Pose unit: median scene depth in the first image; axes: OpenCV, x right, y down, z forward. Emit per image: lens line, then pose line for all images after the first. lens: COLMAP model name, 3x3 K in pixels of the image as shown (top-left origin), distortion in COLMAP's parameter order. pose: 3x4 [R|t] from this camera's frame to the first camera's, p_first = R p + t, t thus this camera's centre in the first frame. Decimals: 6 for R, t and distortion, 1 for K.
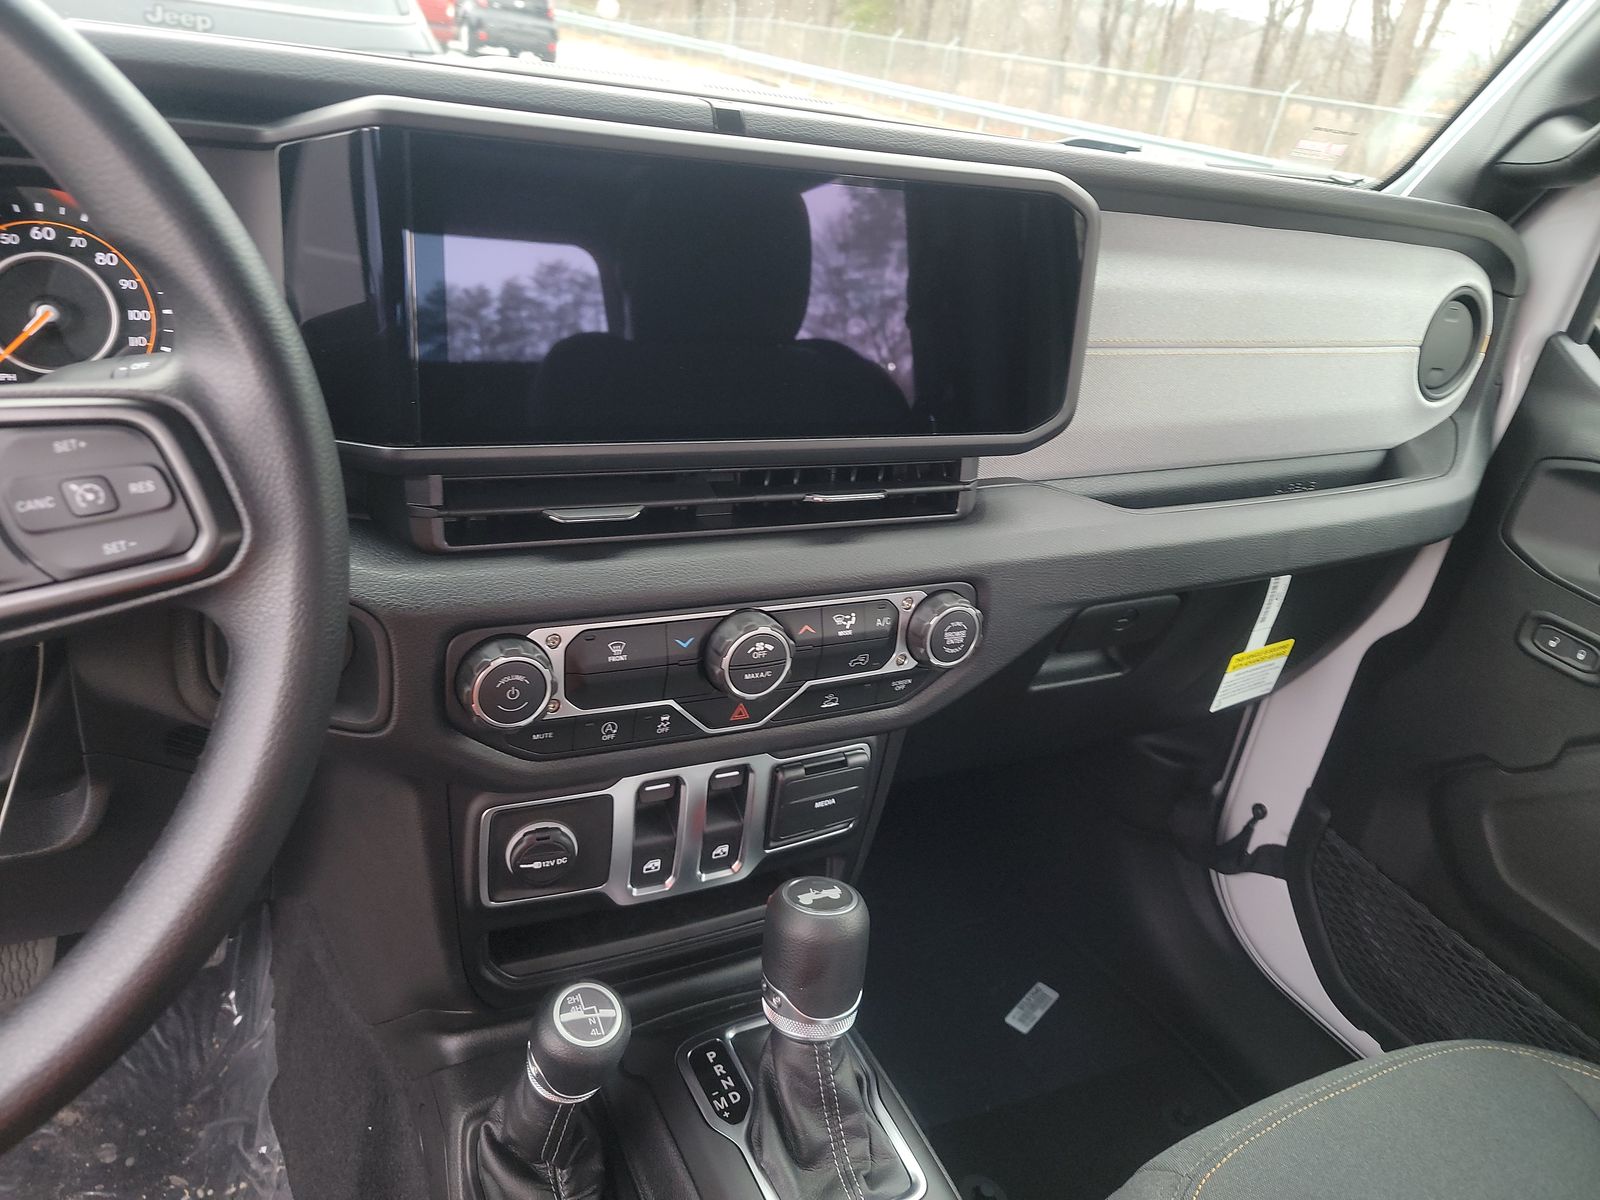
lens RADIAL K [[1126.0, 0, 801.2], [0, 1126.0, 577.6], [0, 0, 1]] dist [0.000490, -0.005837]
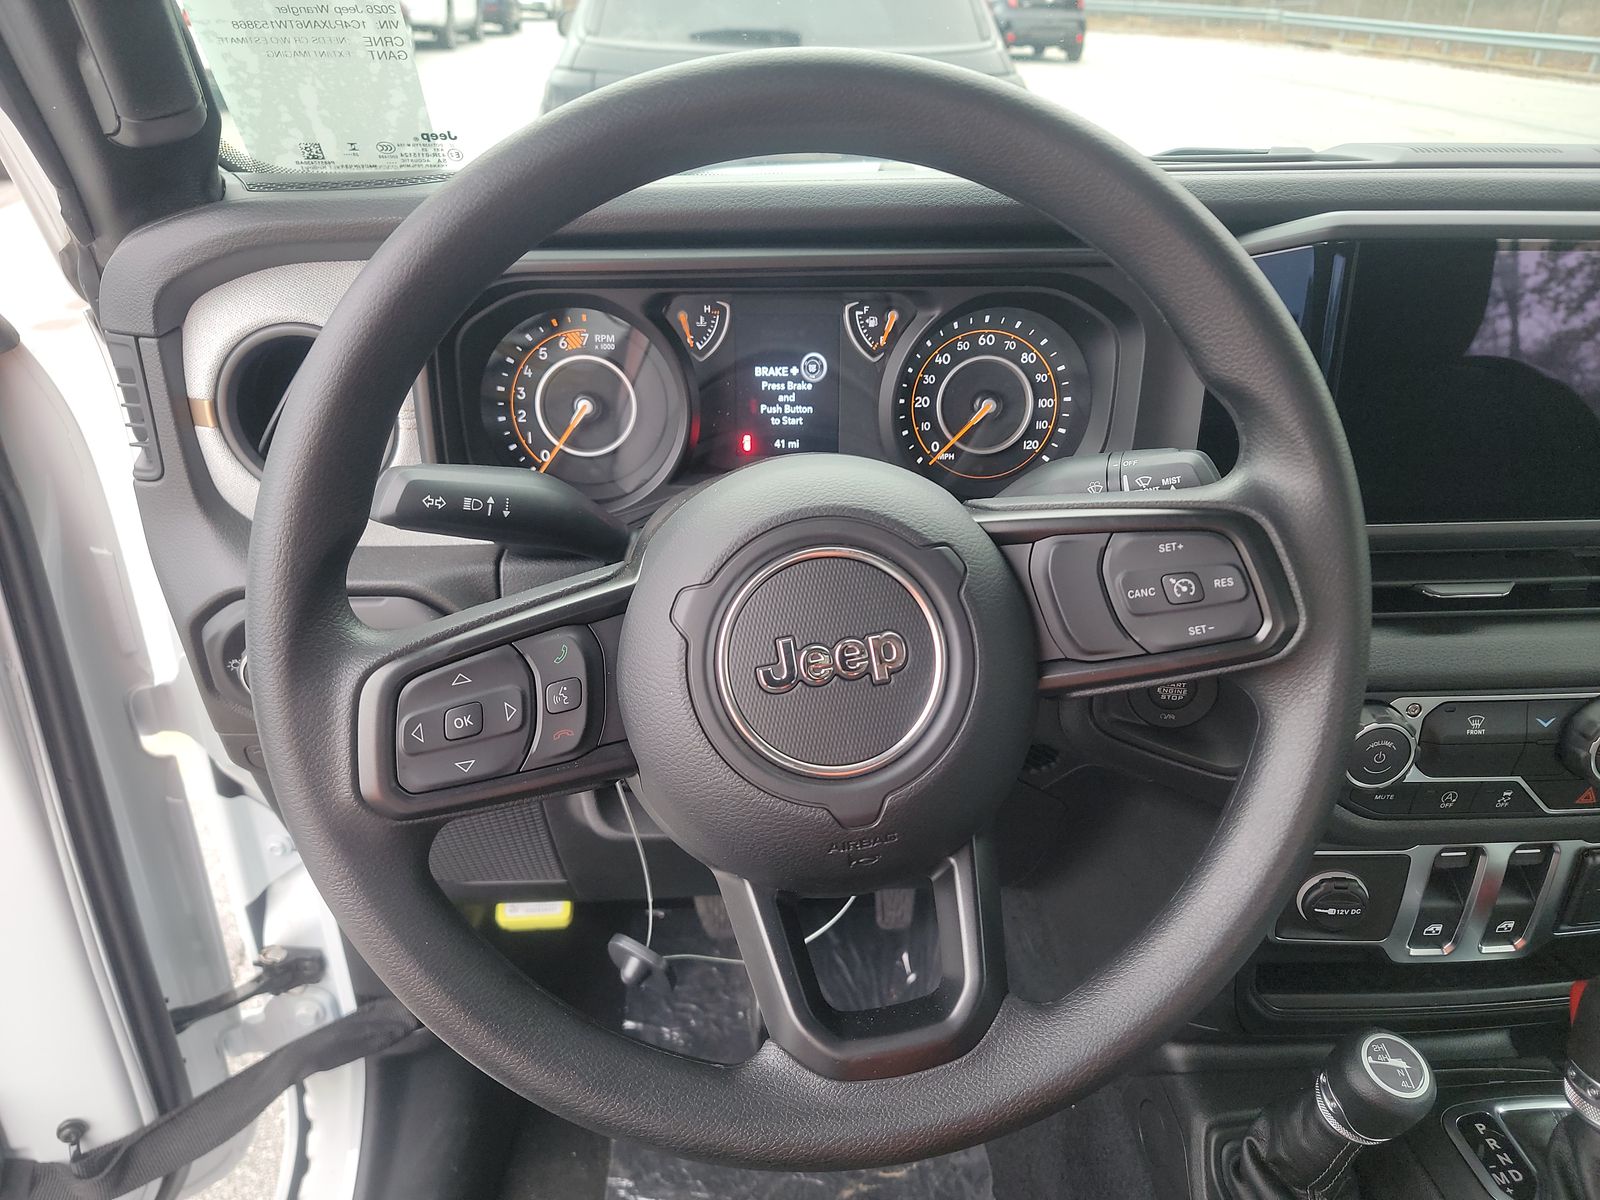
lens RADIAL K [[1121.2, 0, 796.1], [0, 1121.2, 606.1], [0, 0, 1]] dist [0.045790, -0.064487]
pose [[0.905800, 0.066764, -0.418412, -0.286093], [-0.056907, 0.997730, 0.036008, -0.042074], [0.419866, -0.008805, 0.907544, -0.178345]]
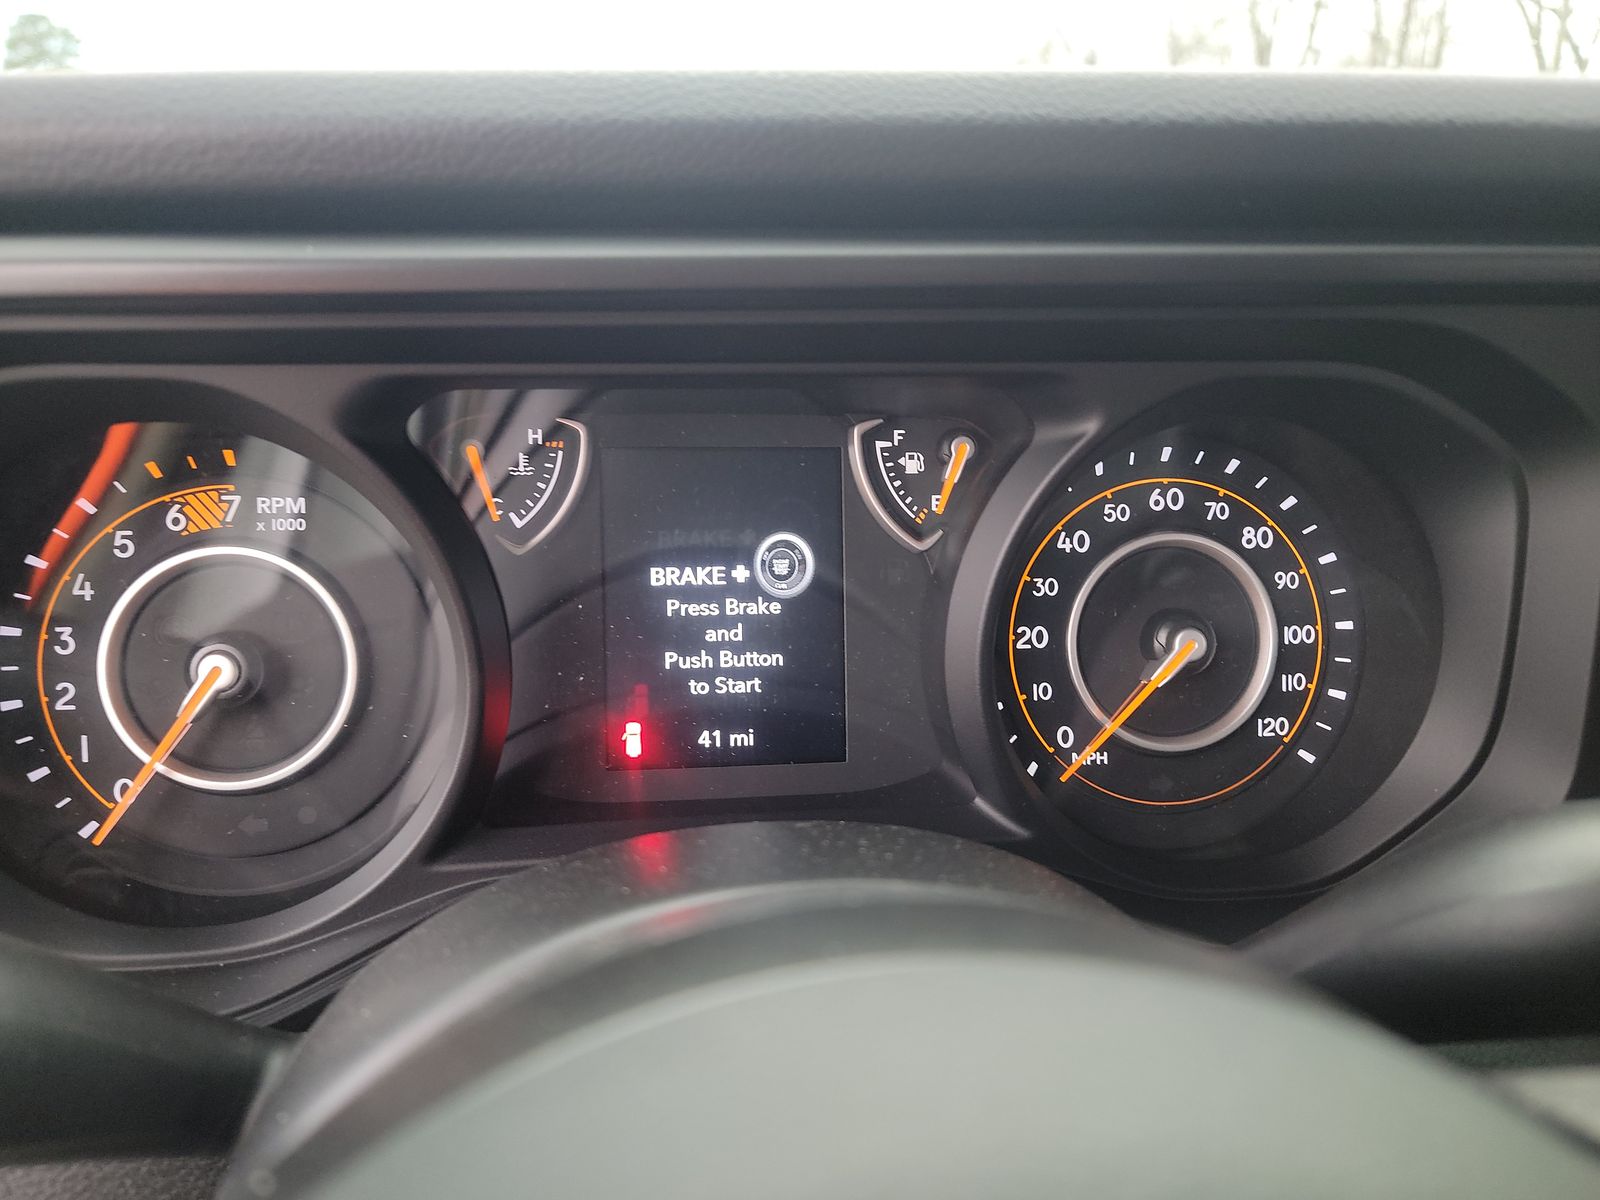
lens RADIAL K [[1121.2, 0, 796.1], [0, 1121.2, 606.1], [0, 0, 1]] dist [0.045790, -0.064487]
pose [[0.929885, -0.025744, -0.366949, -0.557443], [-0.029157, 0.989251, -0.143289, -0.147293], [0.366694, 0.143941, 0.919139, 0.374653]]
